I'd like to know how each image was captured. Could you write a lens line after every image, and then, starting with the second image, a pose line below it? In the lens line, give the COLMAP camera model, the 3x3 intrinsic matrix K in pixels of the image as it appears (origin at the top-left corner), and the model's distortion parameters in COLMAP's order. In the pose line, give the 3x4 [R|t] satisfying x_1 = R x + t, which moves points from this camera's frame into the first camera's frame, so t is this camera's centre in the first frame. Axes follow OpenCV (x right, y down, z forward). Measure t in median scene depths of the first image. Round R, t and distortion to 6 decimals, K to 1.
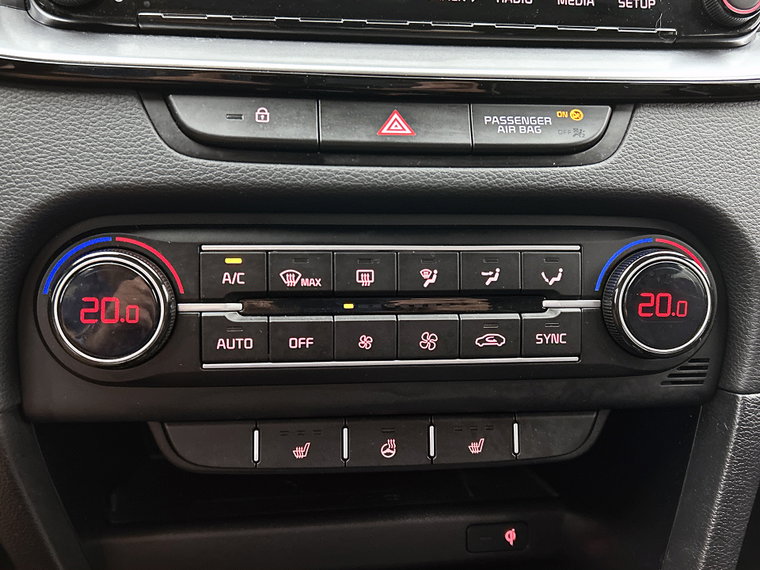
lens RADIAL K [[747.0, 0, 380.8], [0, 747.0, 284.4], [0, 0, 1]] dist [0.054575, 0.000000]
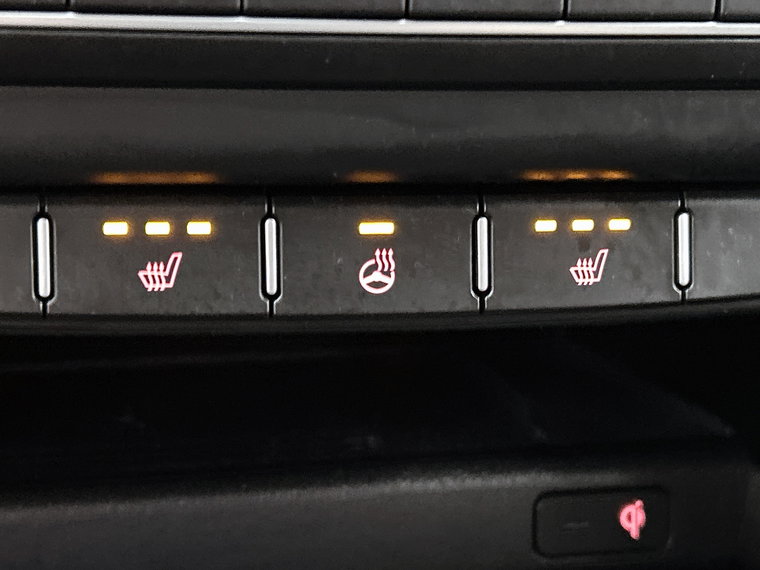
lens RADIAL K [[1375.9, 0, 380.5], [0, 1375.9, 284.7], [0, 0, 1]] dist [0.110815, 0.000000]
pose [[0.997722, -0.007160, 0.067079, -0.037339], [0.002117, 0.997185, 0.074953, 0.167462], [-0.067427, -0.074641, 0.994928, 0.254400]]
